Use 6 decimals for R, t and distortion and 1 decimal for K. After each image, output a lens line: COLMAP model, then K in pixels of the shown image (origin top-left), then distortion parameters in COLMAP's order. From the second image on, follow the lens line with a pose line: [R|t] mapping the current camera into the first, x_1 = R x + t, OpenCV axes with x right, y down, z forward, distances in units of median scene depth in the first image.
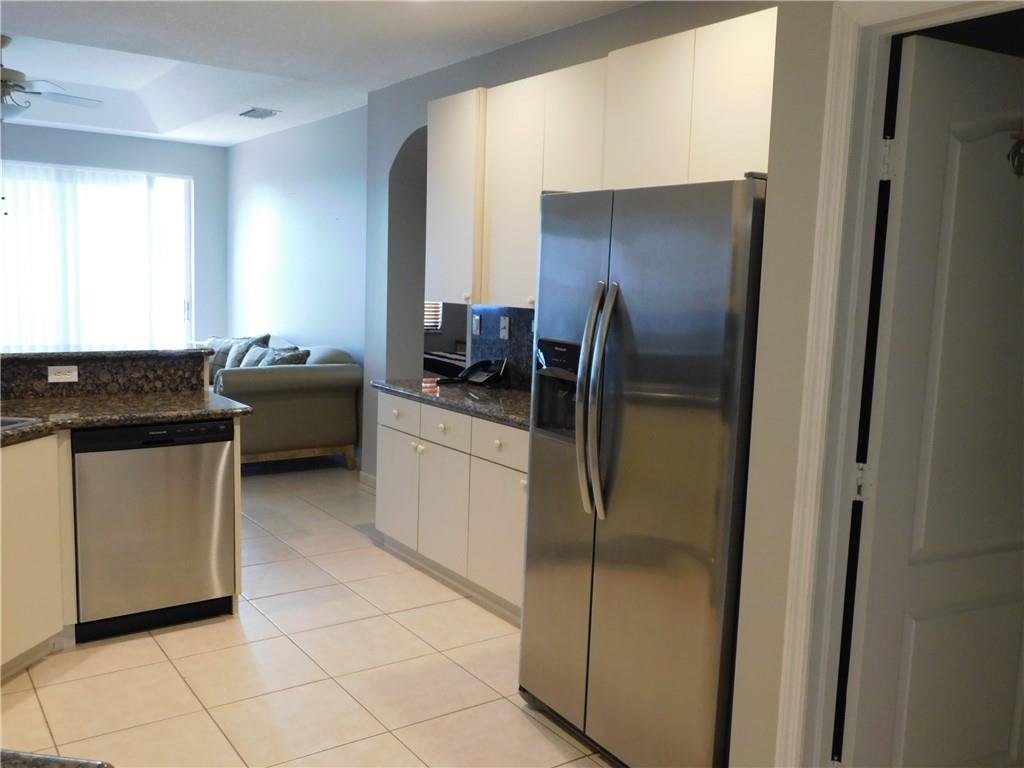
lens RADIAL K [[900.4, 0, 510.5], [0, 900.4, 384.6], [0, 0, 1]] dist [-0.007814, 0.003644]
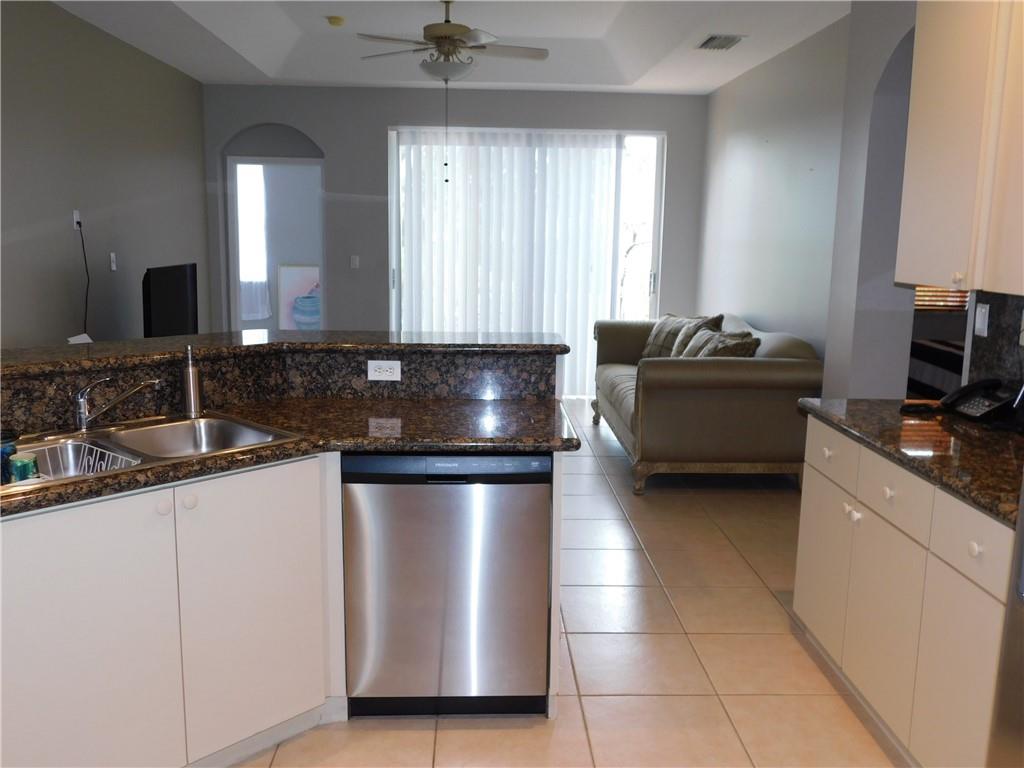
lens RADIAL K [[900.4, 0, 514.1], [0, 900.4, 380.1], [0, 0, 1]] dist [-0.007814, 0.003644]
pose [[0.840460, 0.072150, -0.537048, 0.028841], [-0.054670, 0.997329, 0.048429, -0.039007], [0.539108, -0.011343, 0.842160, 0.304896]]
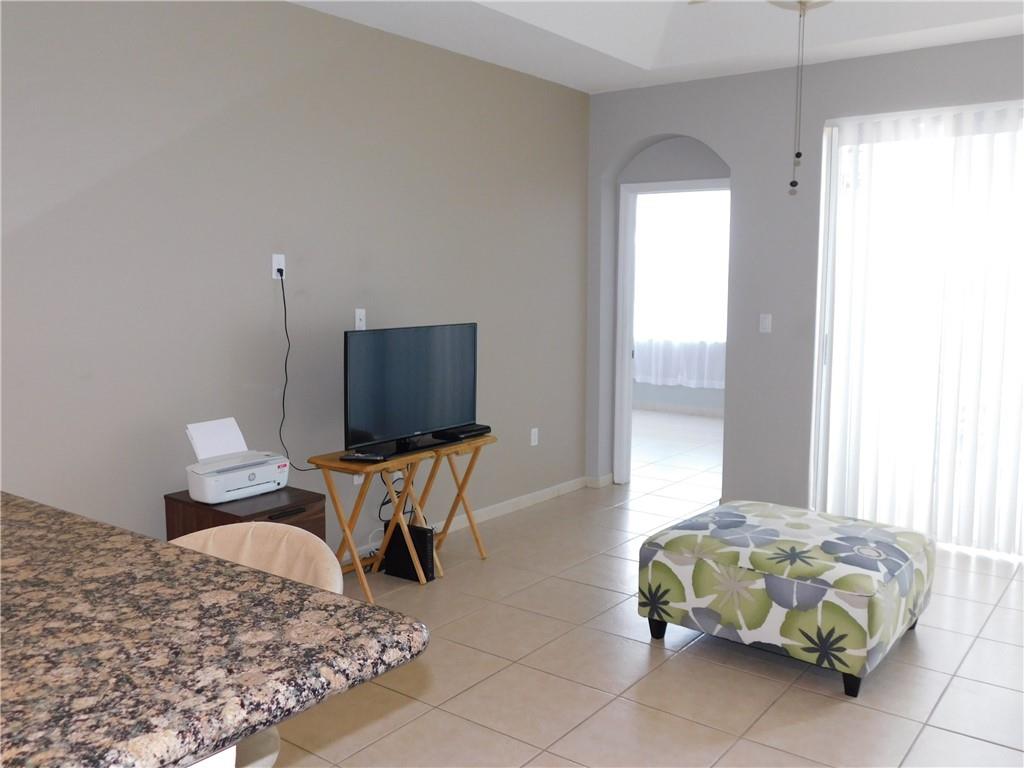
lens RADIAL K [[900.4, 0, 512.8], [0, 900.4, 383.2], [0, 0, 1]] dist [-0.007814, 0.003644]
pose [[0.308826, 0.083493, -0.947447, -0.093656], [-0.106882, 0.992876, 0.052657, -0.091938], [0.945094, 0.085003, 0.315550, 0.740996]]
